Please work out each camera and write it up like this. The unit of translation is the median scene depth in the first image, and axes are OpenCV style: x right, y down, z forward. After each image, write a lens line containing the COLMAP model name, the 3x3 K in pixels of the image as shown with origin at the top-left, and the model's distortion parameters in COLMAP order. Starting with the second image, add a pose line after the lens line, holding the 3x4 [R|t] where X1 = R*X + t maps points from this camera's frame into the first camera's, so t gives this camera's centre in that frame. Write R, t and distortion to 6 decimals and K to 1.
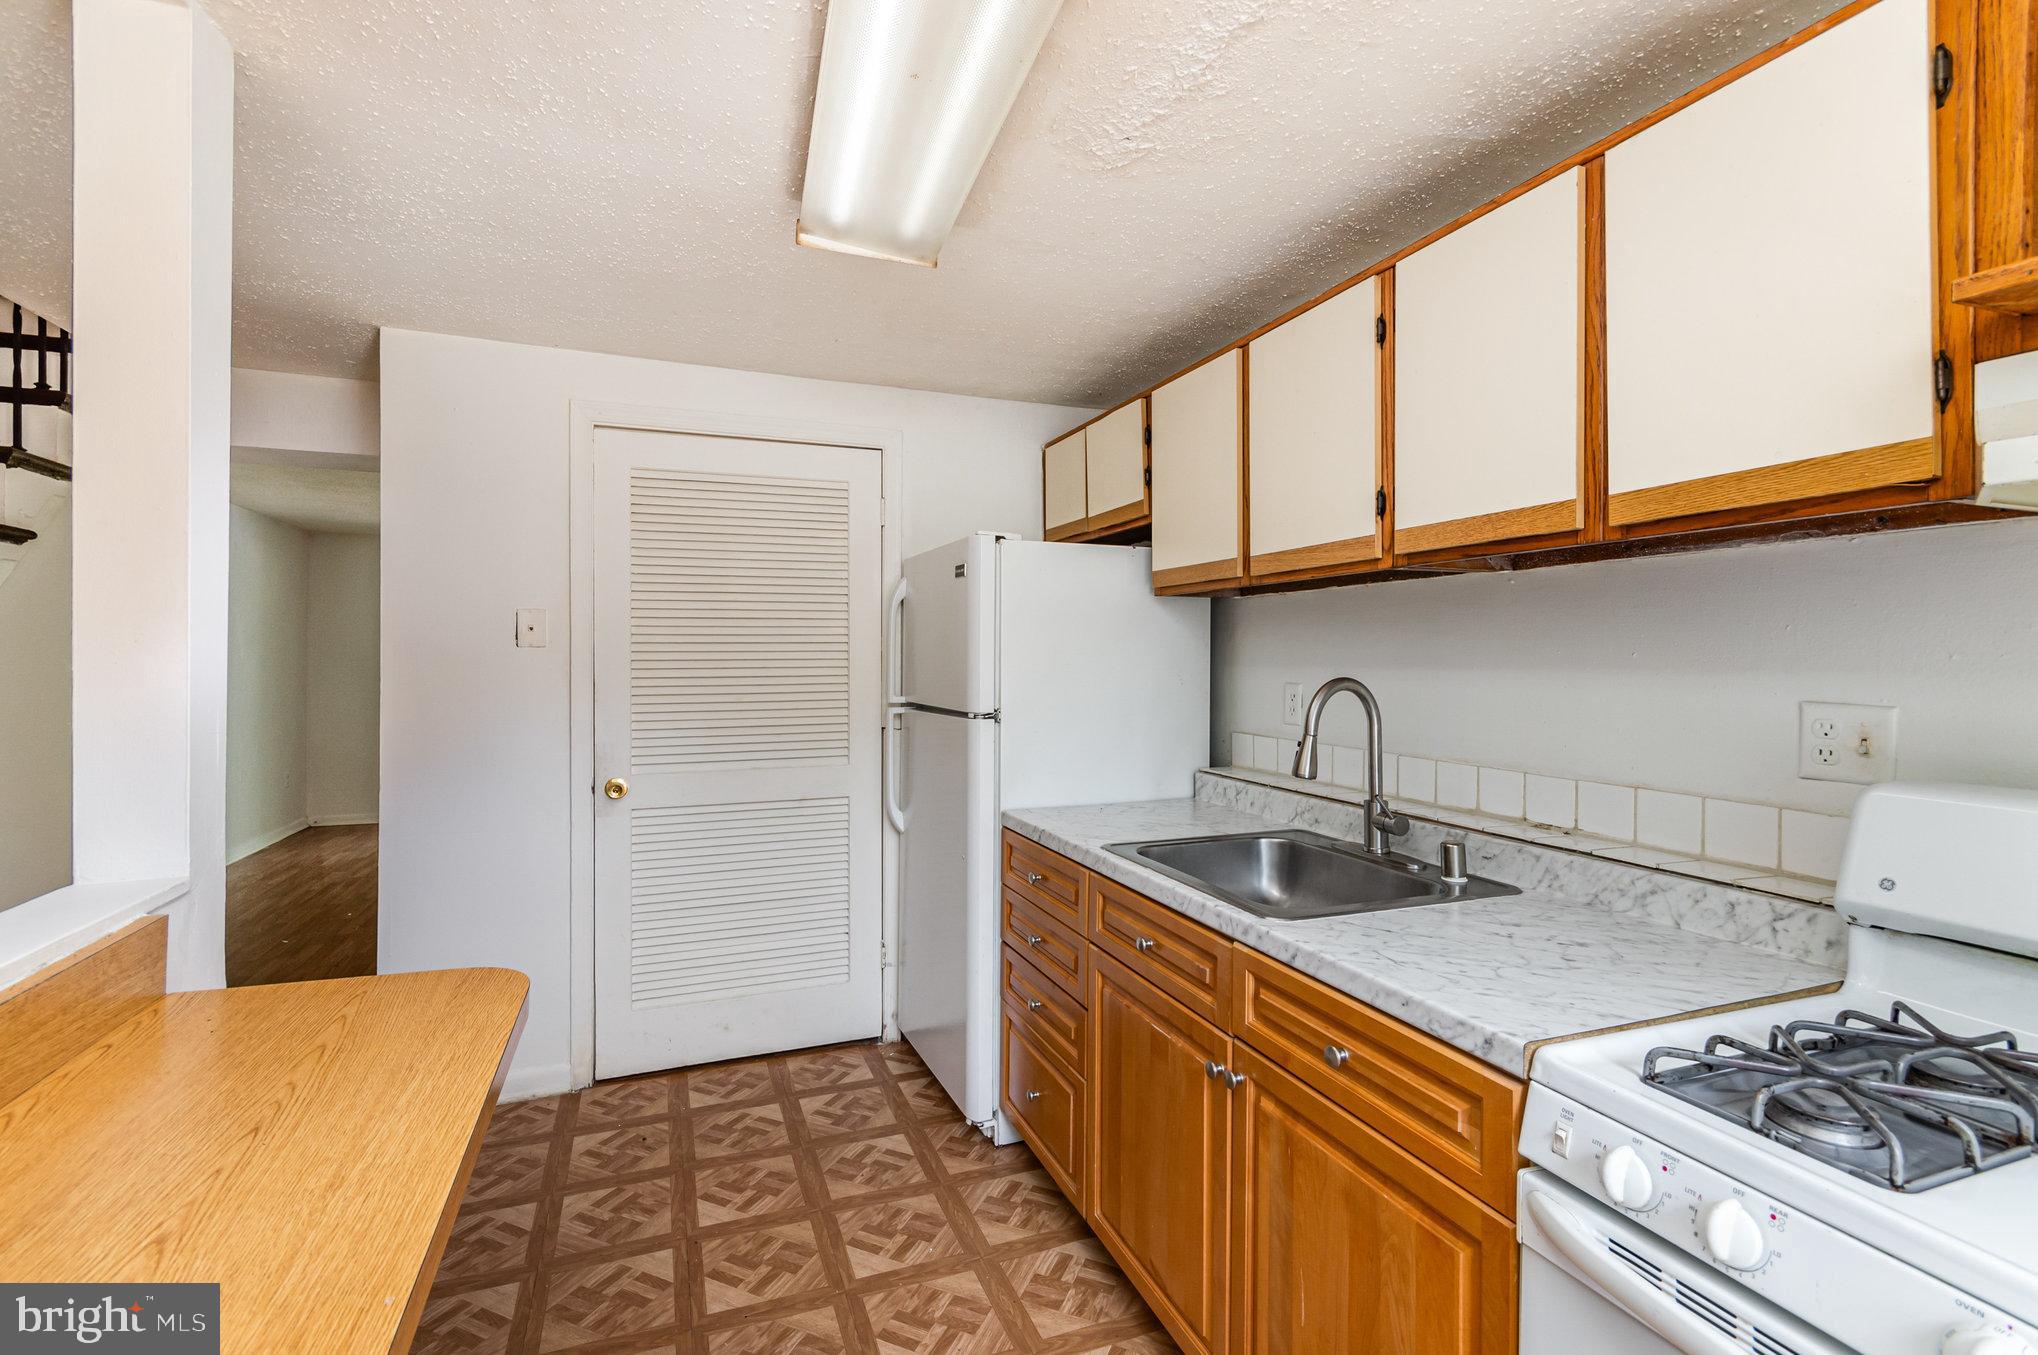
lens RADIAL K [[918.8, 0, 1017.6], [0, 918.8, 650.3], [0, 0, 1]] dist [0.006473, -0.001679]
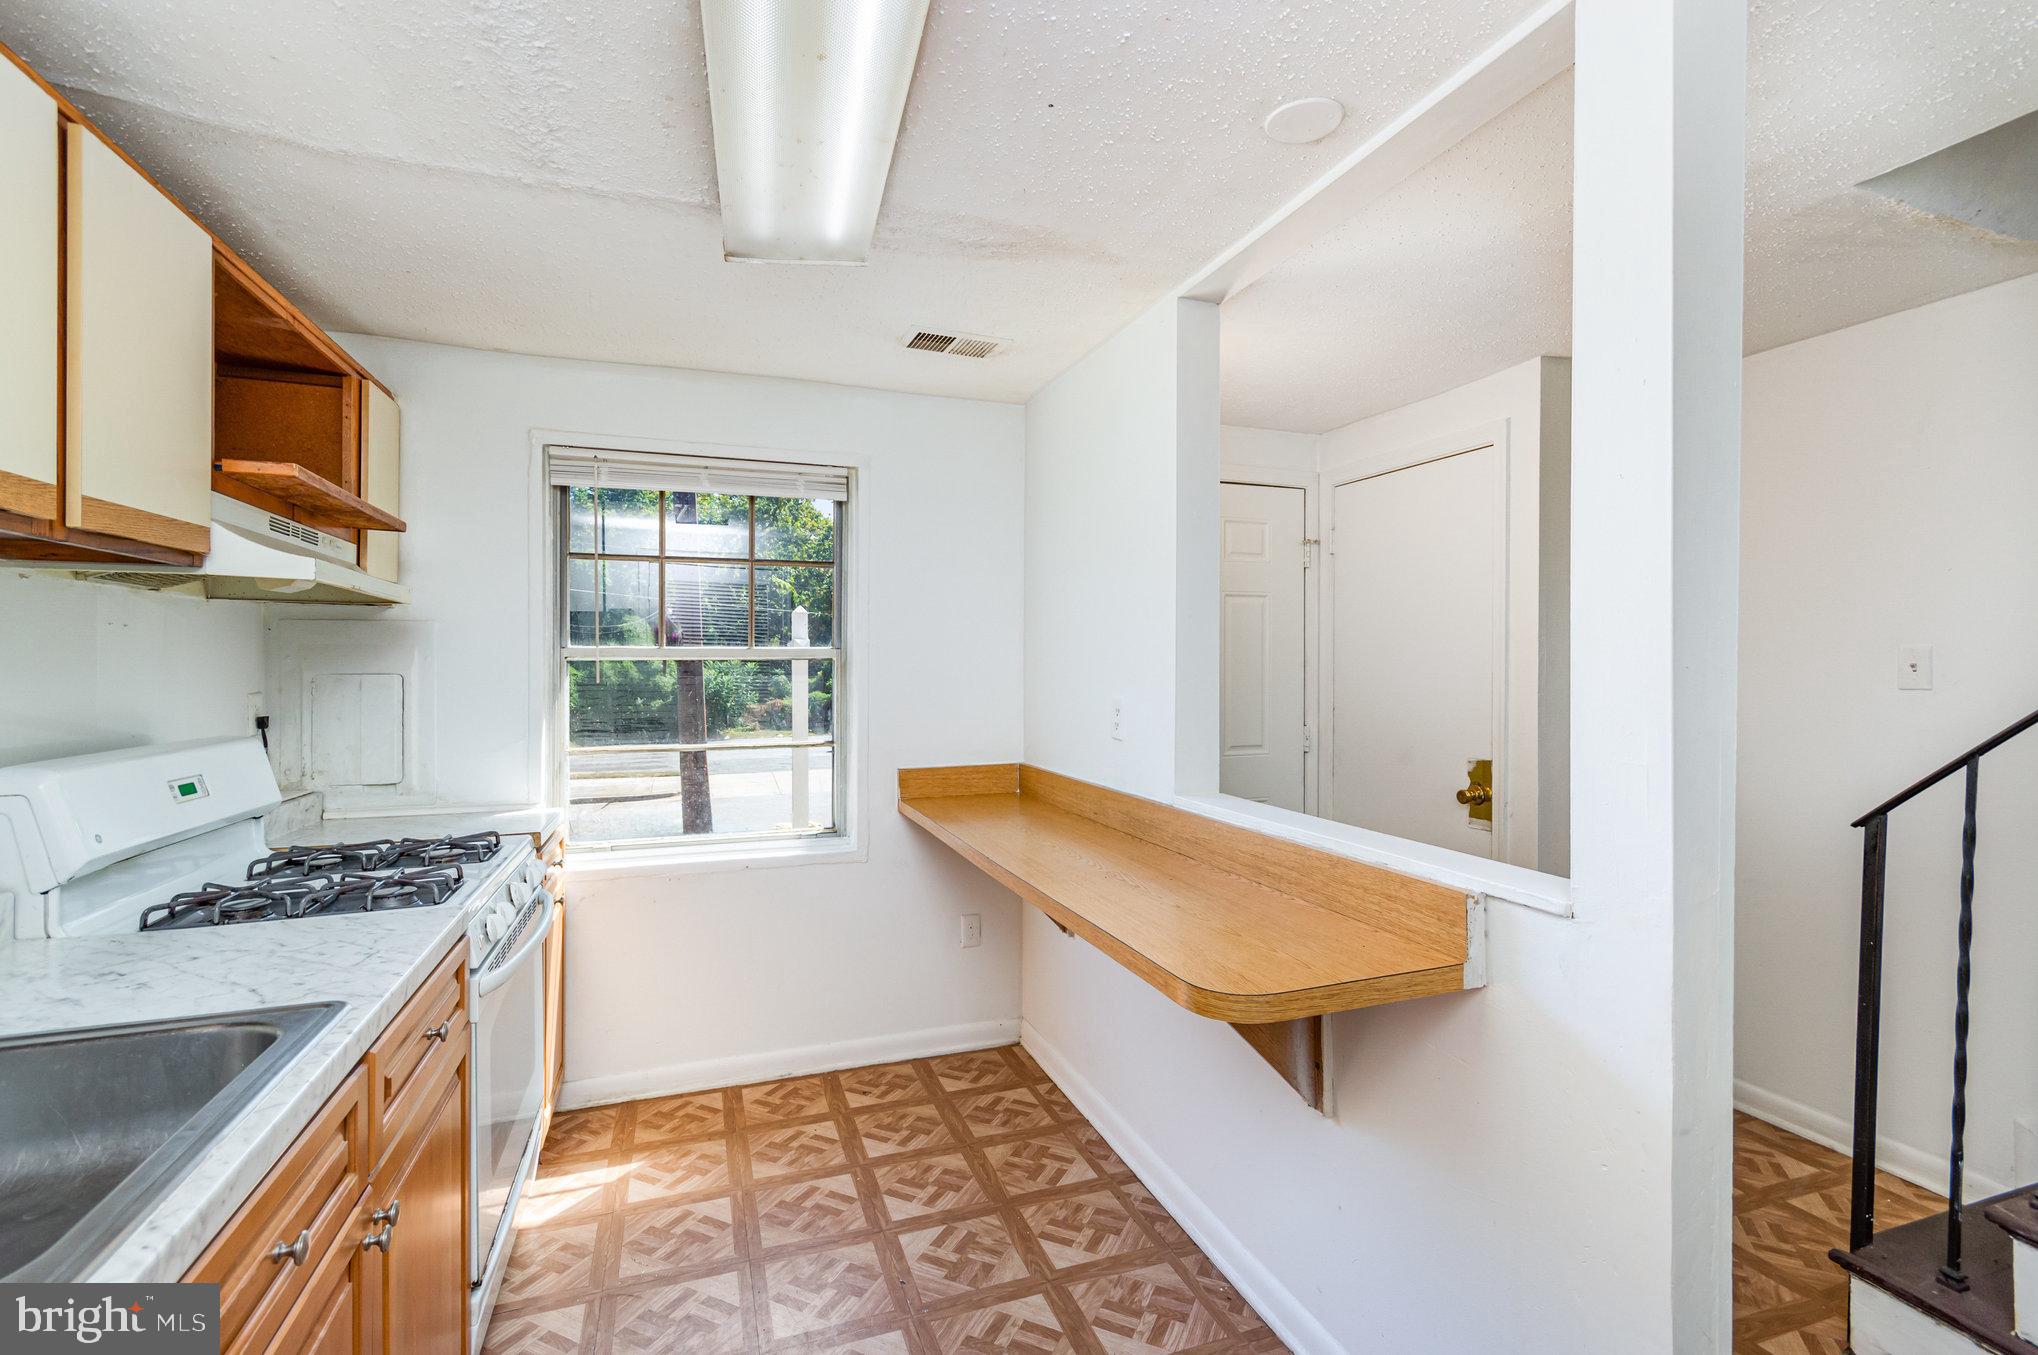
lens RADIAL K [[933.8, 0, 1026.6], [0, 933.8, 670.7], [0, 0, 1]] dist [0.003788, -0.000084]
pose [[-0.999737, 0.001535, 0.022868, -0.222202], [0.001607, 0.999994, 0.003102, 0.006676], [-0.022863, 0.003138, -0.999734, 1.248150]]
